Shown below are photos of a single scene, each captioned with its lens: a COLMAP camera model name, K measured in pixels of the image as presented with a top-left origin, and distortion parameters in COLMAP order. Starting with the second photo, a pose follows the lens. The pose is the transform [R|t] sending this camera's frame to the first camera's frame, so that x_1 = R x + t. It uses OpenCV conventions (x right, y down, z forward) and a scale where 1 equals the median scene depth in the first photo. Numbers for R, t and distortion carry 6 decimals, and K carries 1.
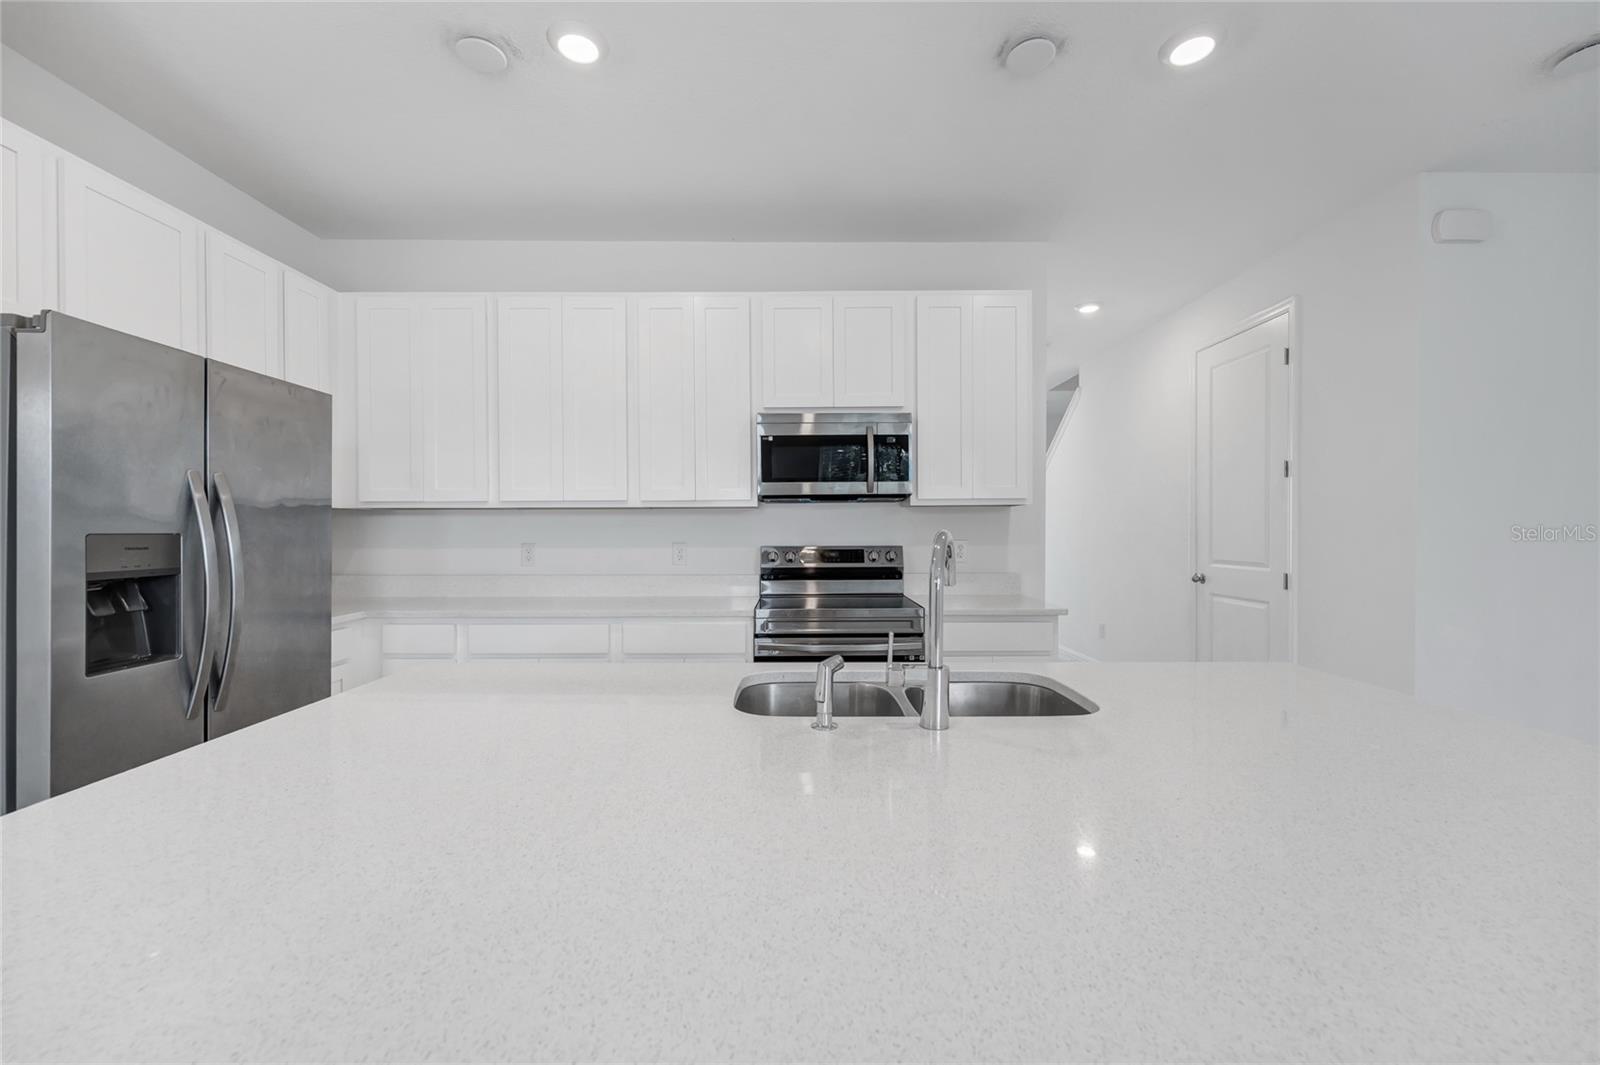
lens RADIAL K [[656.8, 0, 805.5], [0, 656.8, 532.4], [0, 0, 1]] dist [-0.000408, 0.000031]
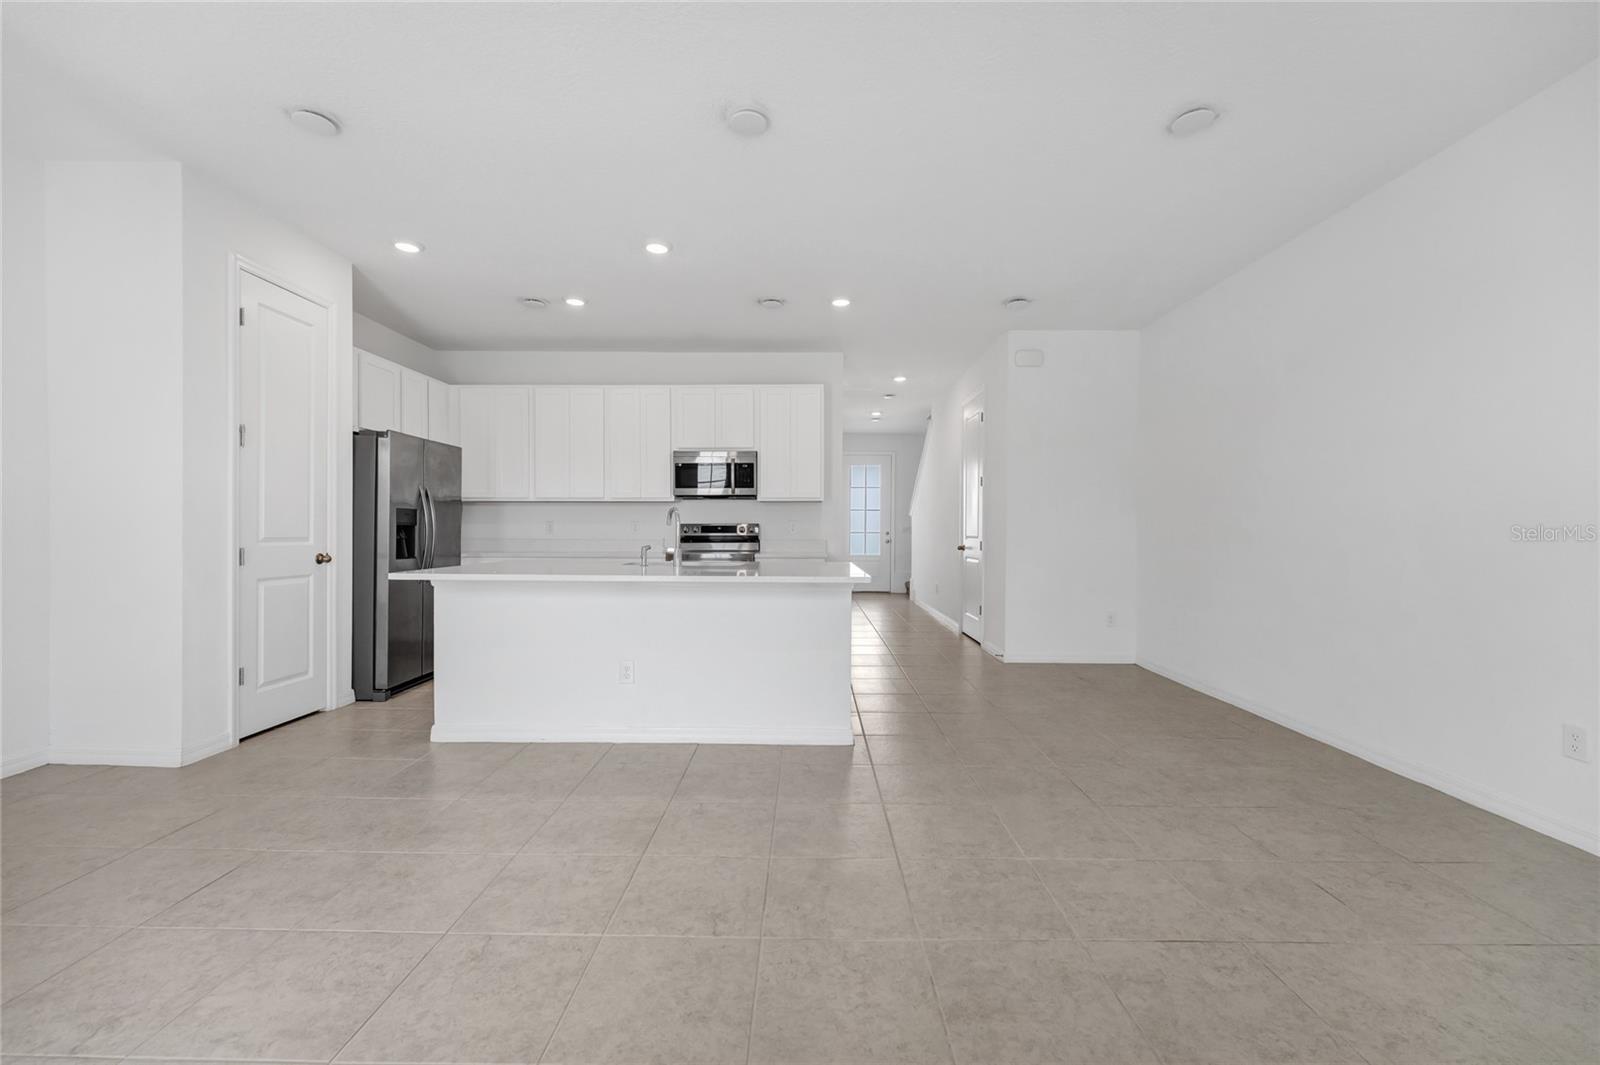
lens RADIAL K [[643.5, 0, 815.4], [0, 643.5, 529.4], [0, 0, 1]] dist [-0.001288, -0.000130]
pose [[0.999984, 0.002924, 0.004844, 0.324038], [-0.002905, 0.999989, -0.003801, 0.047170], [-0.004855, 0.003787, 0.999981, -0.838427]]
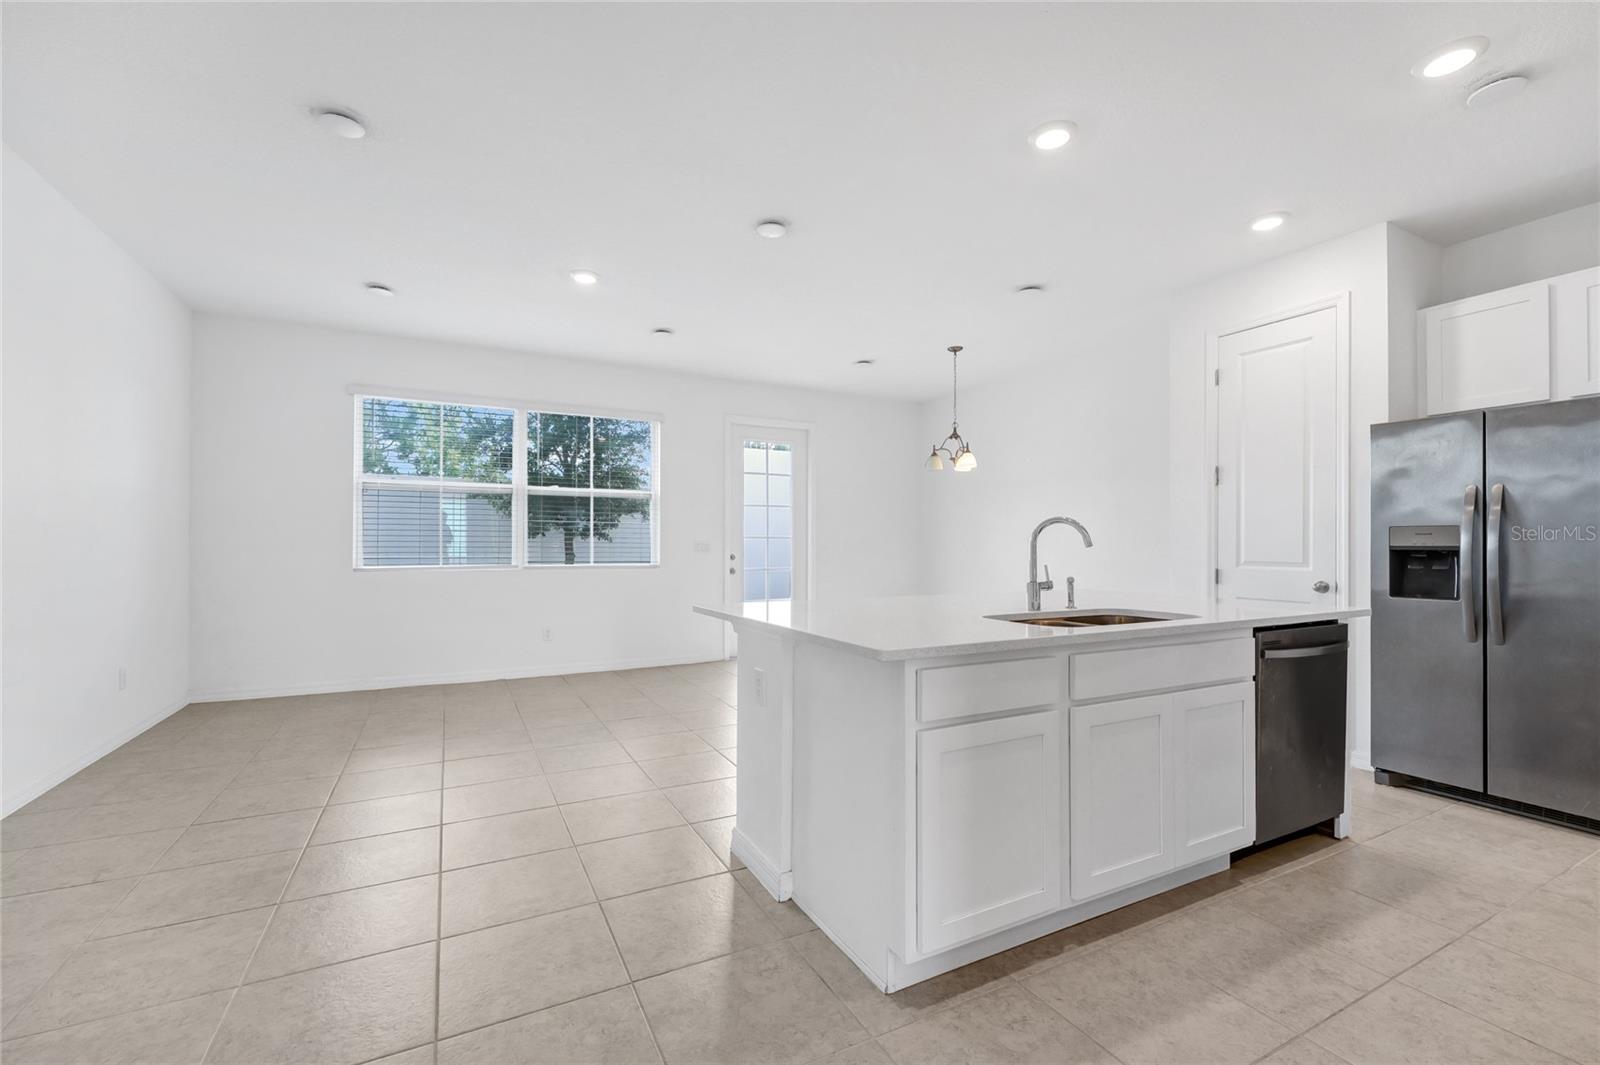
lens RADIAL K [[646.5, 0, 807.0], [0, 646.5, 535.5], [0, 0, 1]] dist [0.019632, -0.000219]
pose [[-0.884592, -0.009927, -0.466261, 0.668669], [-0.006972, 0.999943, -0.008063, 0.022369], [0.466314, -0.003882, -0.884611, 0.940860]]
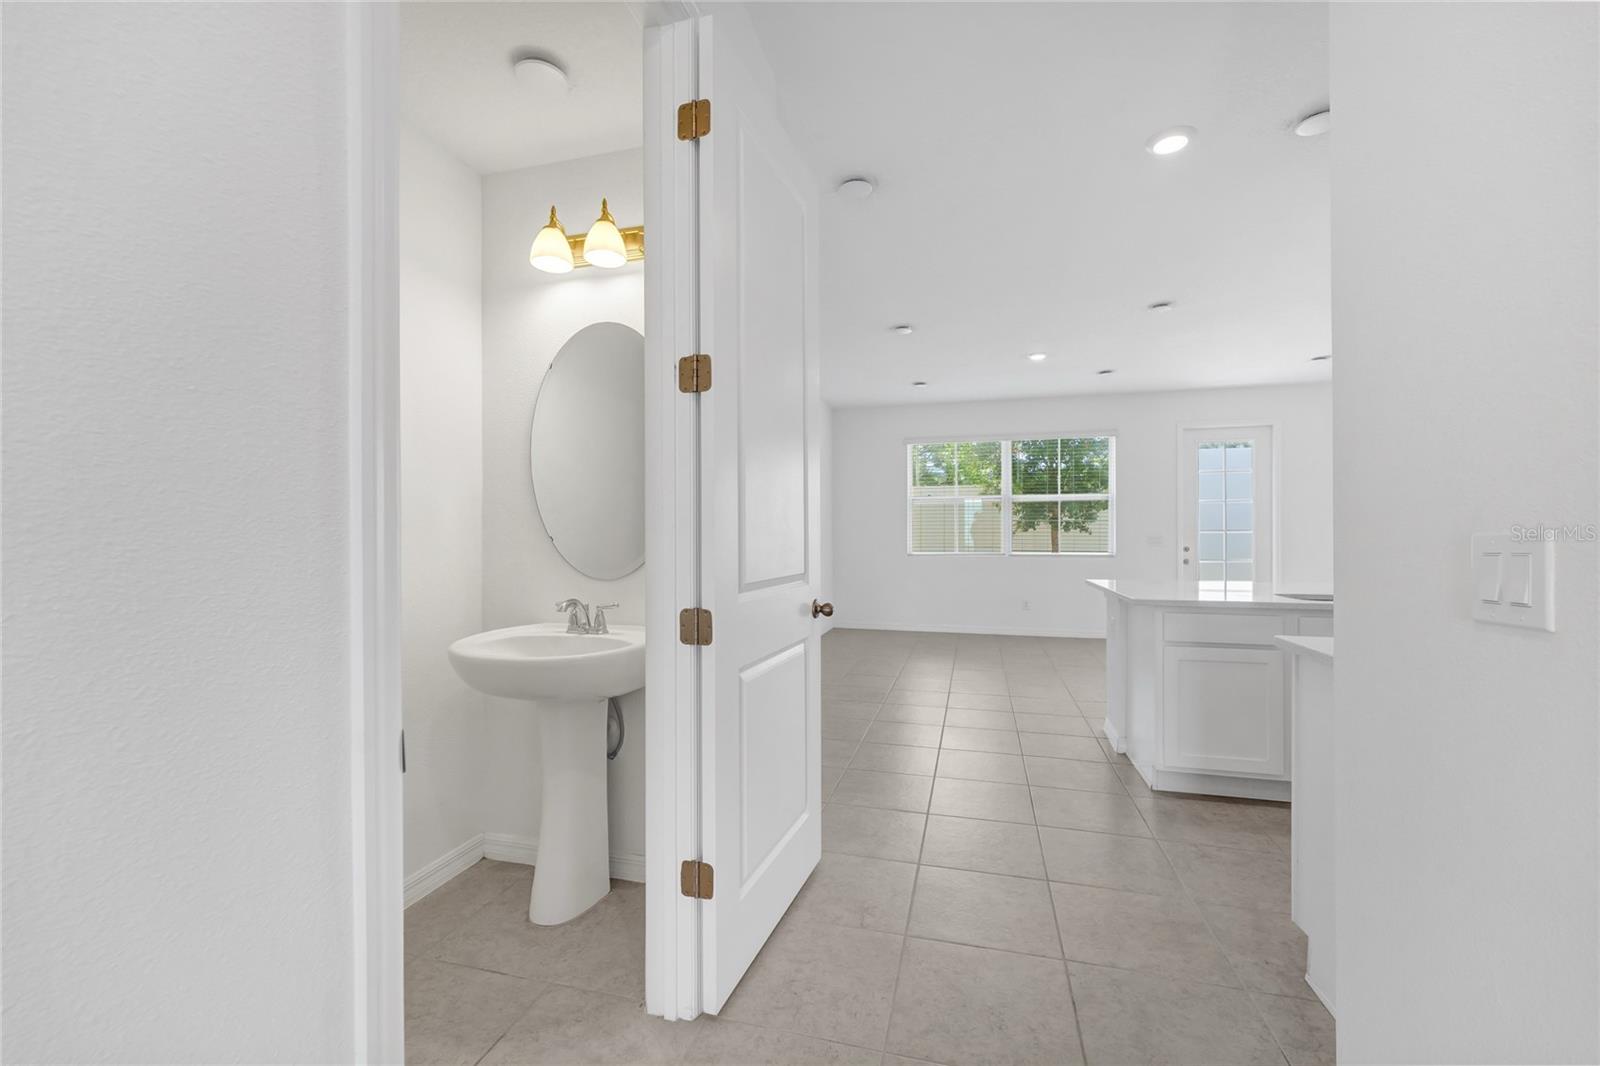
lens RADIAL K [[670.4, 0, 800.0], [0, 670.4, 533.0], [0, 0, 1]] dist [-0.009677, 0.000149]
pose [[-0.960892, -0.001027, 0.276922, 0.580723], [0.001764, 0.999950, 0.009829, -0.007434], [-0.276918, 0.009933, -0.960842, 1.677792]]
